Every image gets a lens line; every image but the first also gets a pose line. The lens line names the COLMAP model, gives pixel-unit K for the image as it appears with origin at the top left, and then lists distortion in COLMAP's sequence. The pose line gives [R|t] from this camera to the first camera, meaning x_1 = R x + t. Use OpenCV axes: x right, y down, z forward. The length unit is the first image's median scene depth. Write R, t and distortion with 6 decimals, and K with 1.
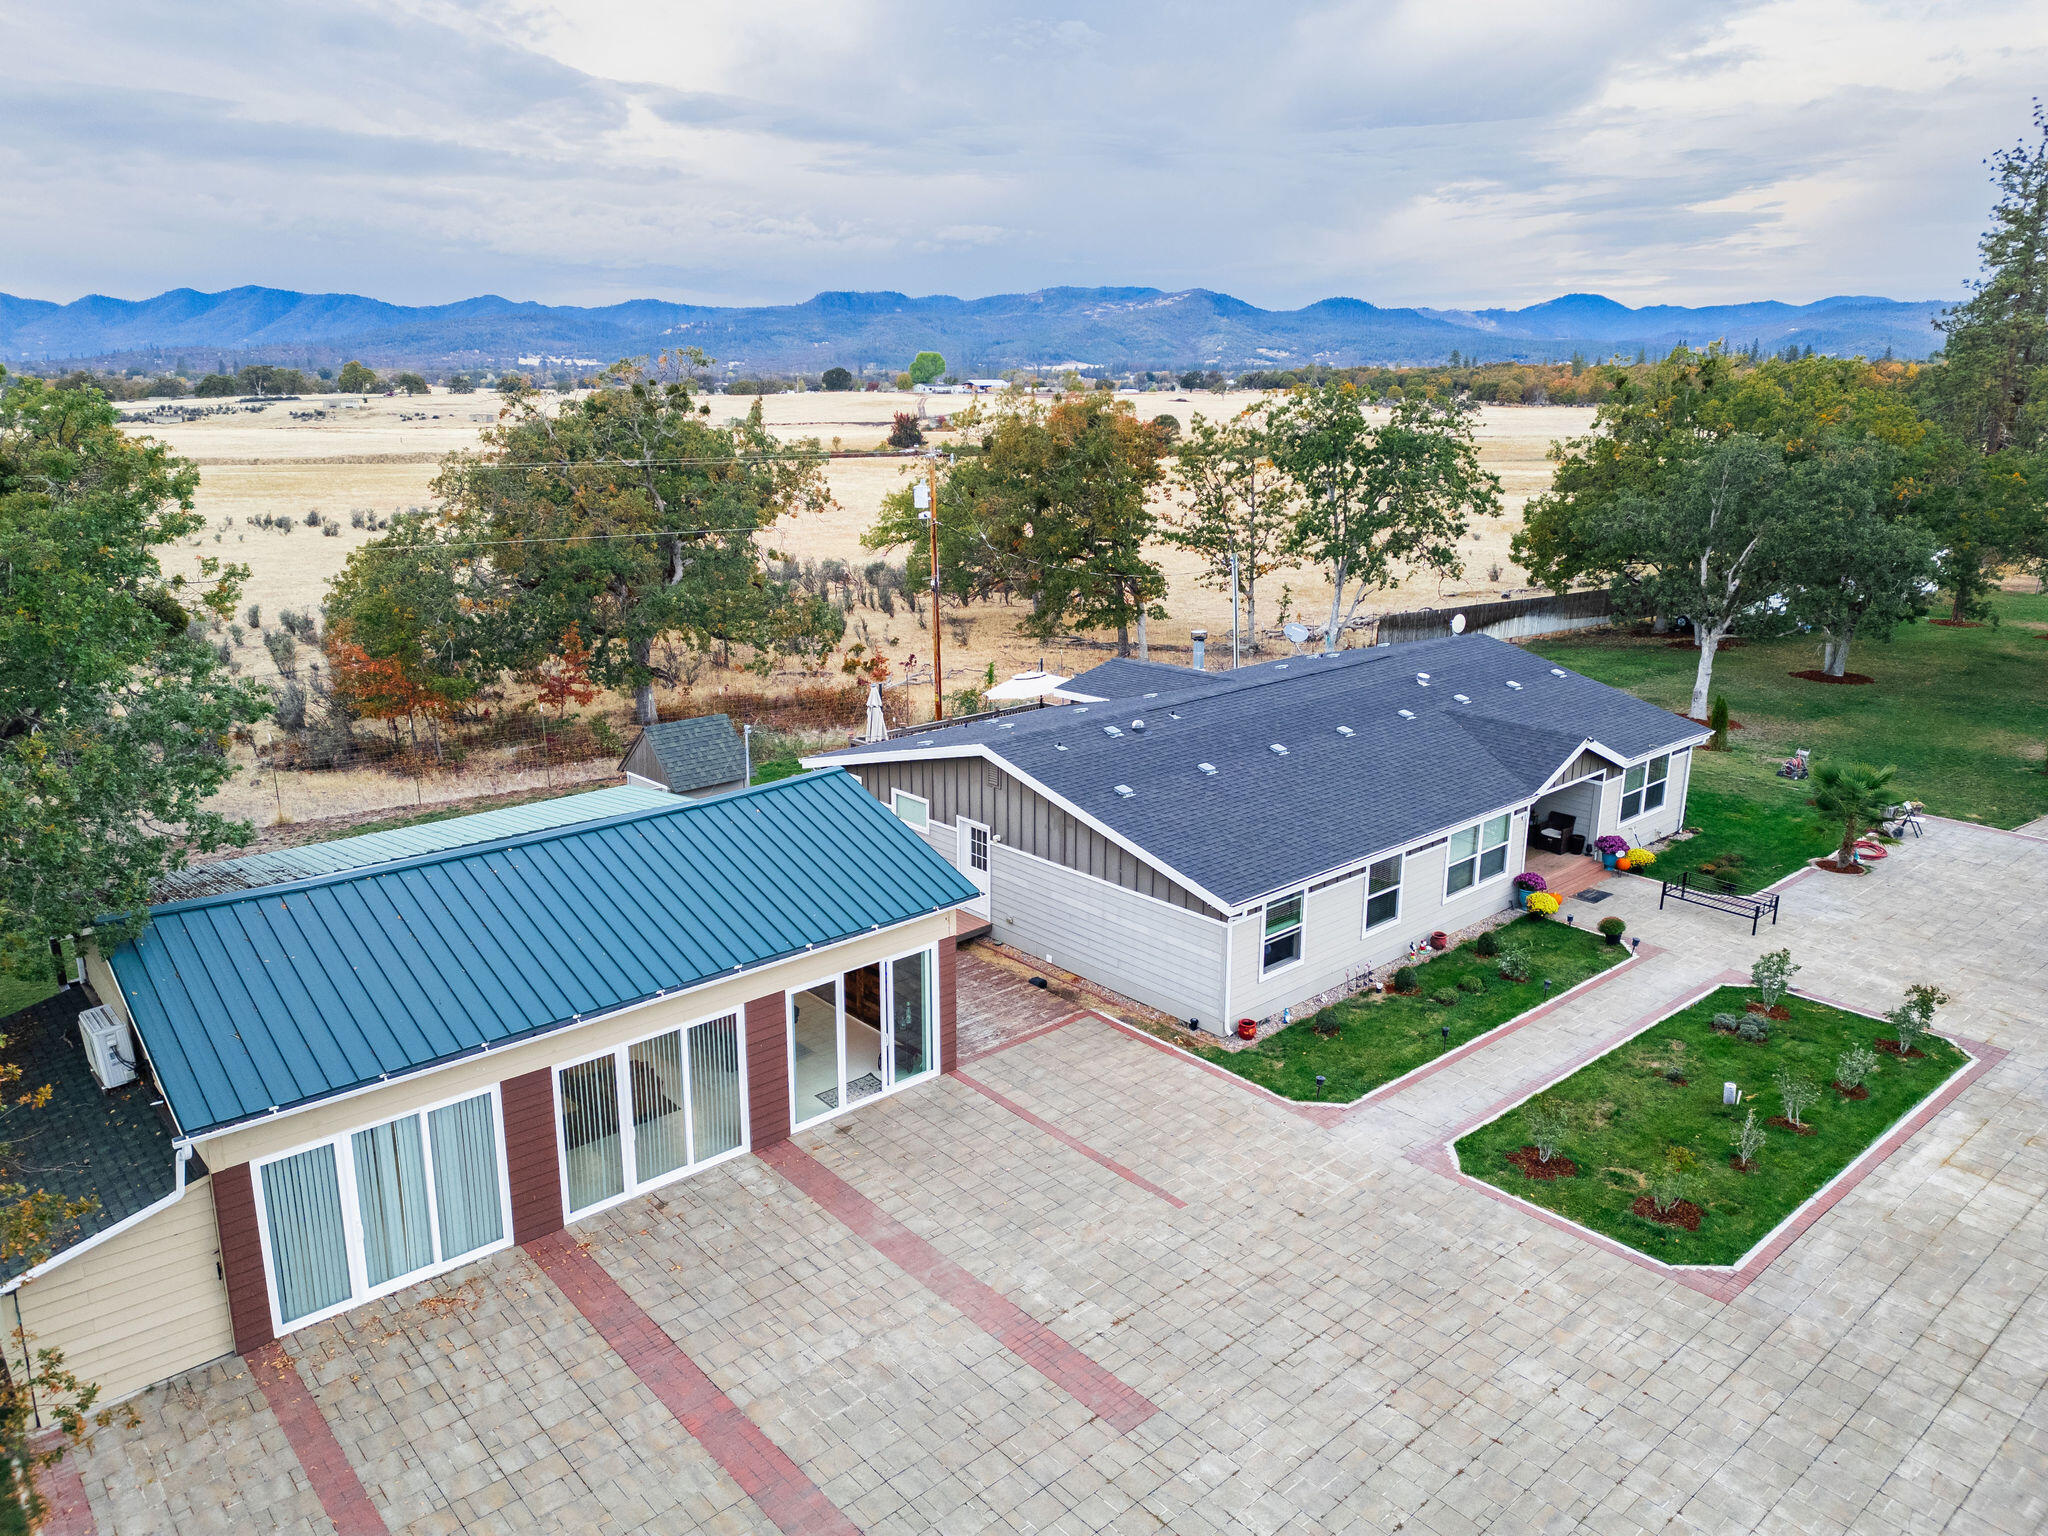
lens RADIAL K [[1418.8, 0, 1017.8], [0, 1418.8, 759.4], [0, 0, 1]] dist [0.102940, -0.117186]
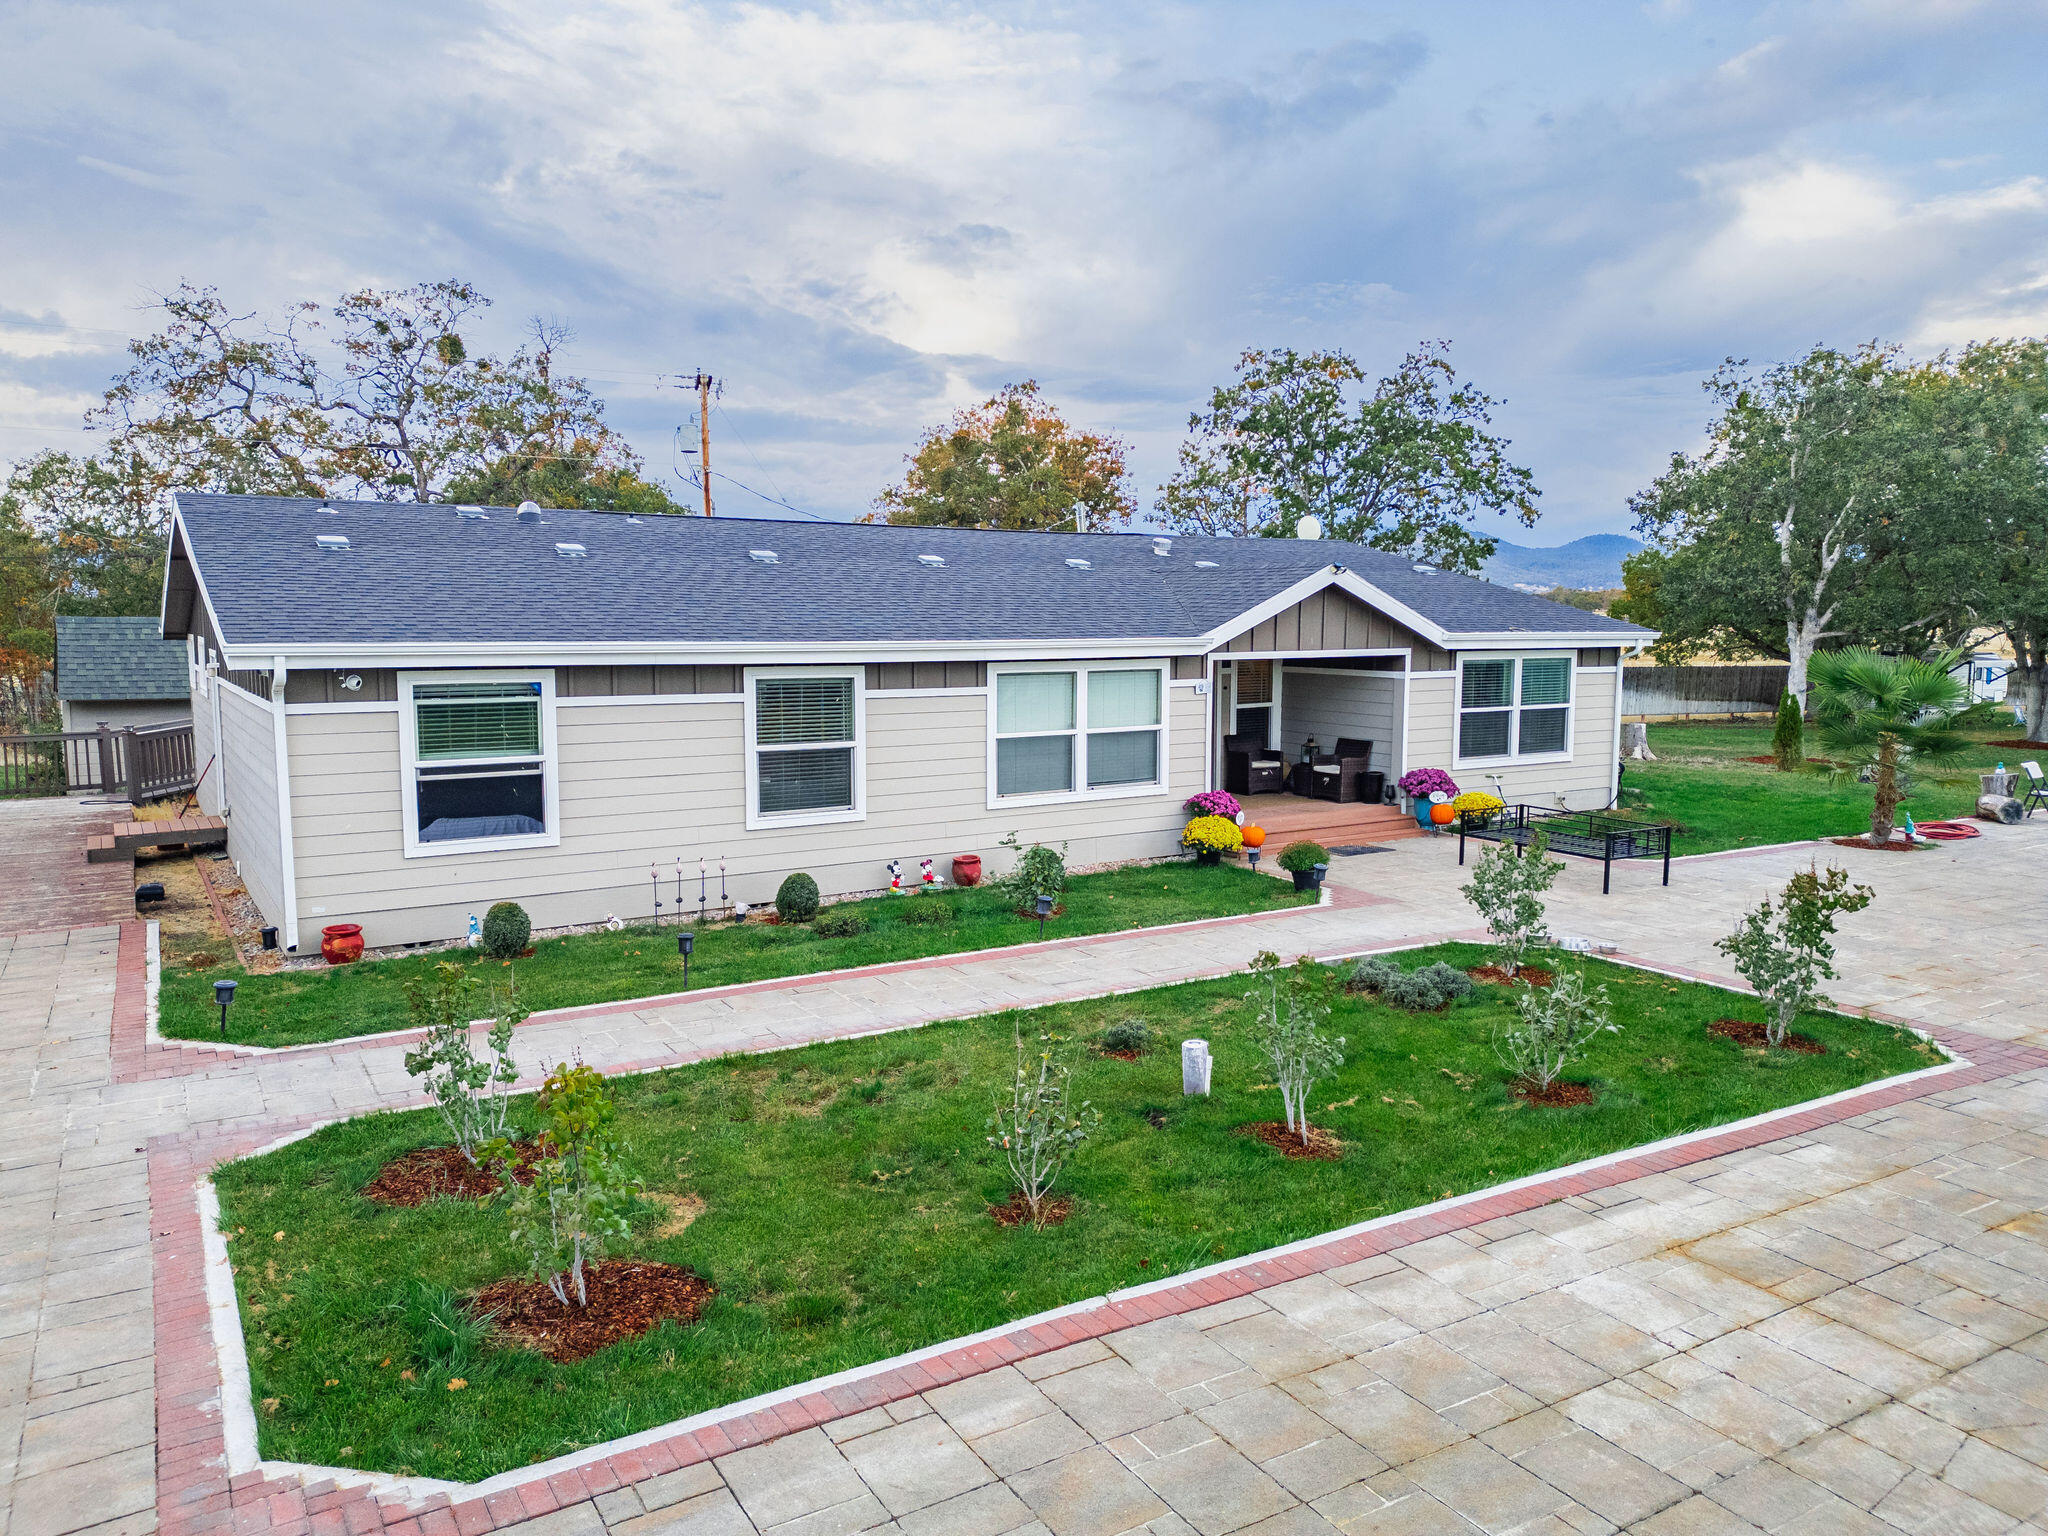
lens RADIAL K [[1418.8, 0, 1017.8], [0, 1418.8, 759.4], [0, 0, 1]] dist [0.102940, -0.117186]
pose [[0.984891, 0.019709, -0.172048, 0.410497], [-0.046894, 0.986736, -0.155412, 0.170258], [0.166703, 0.161132, 0.972752, 0.491548]]
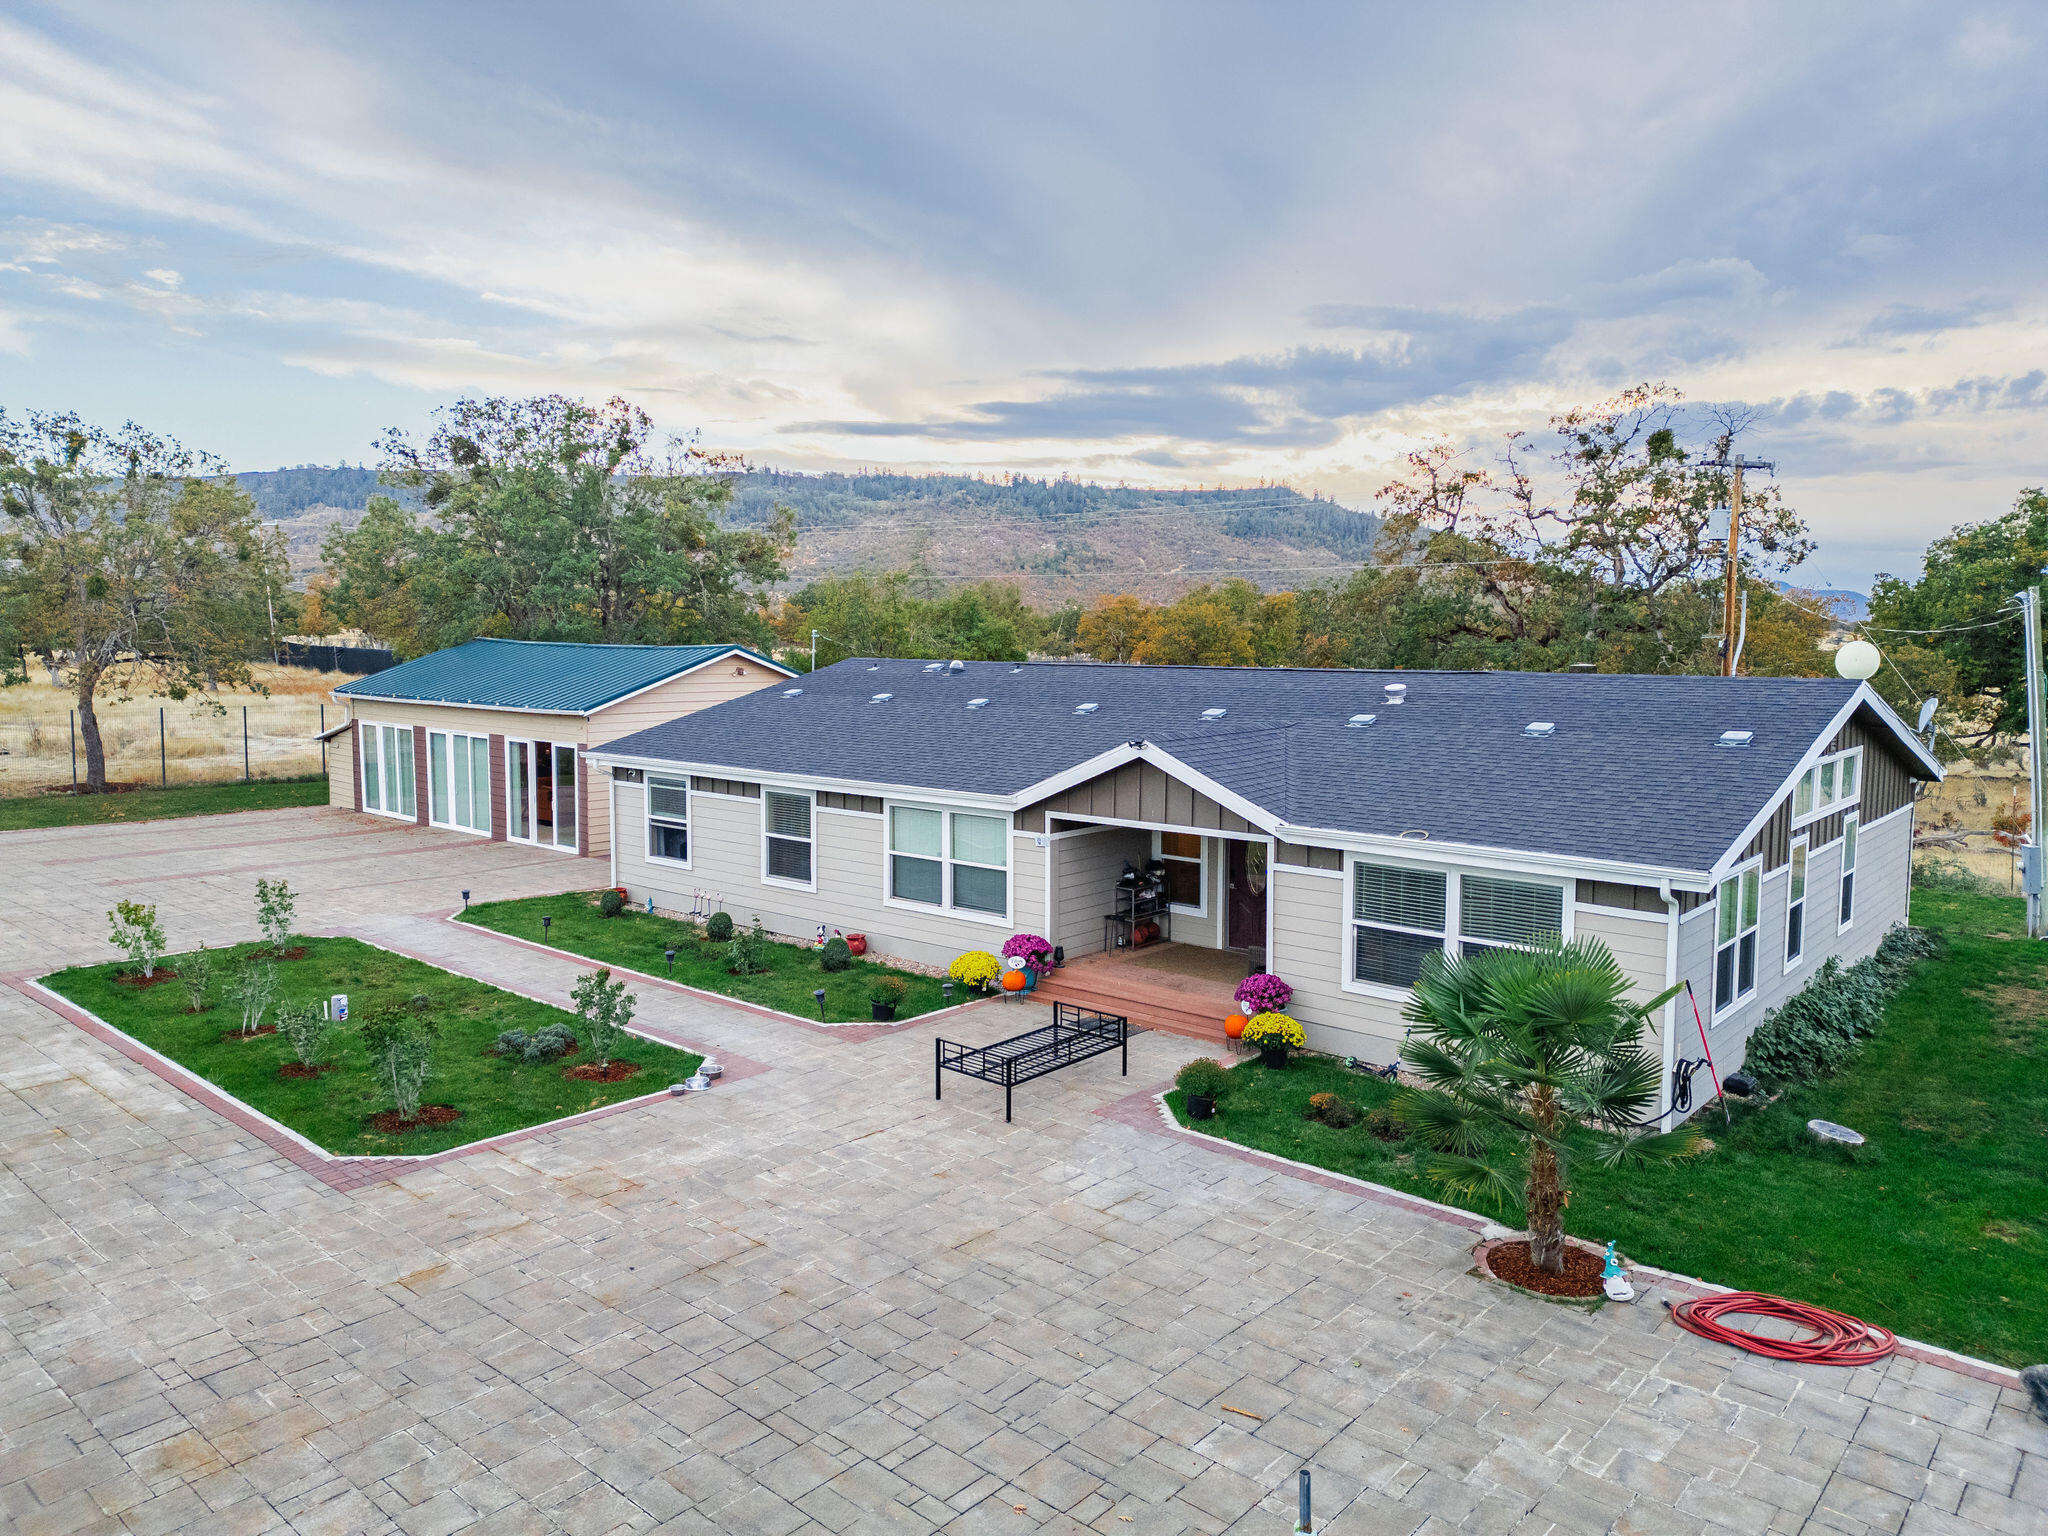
lens RADIAL K [[1418.8, 0, 1017.8], [0, 1418.8, 759.4], [0, 0, 1]] dist [0.102940, -0.117186]
pose [[0.130130, 0.095356, -0.986901, 1.039388], [-0.260568, 0.963666, 0.058753, -0.030763], [0.956645, 0.249509, 0.150249, 0.964072]]
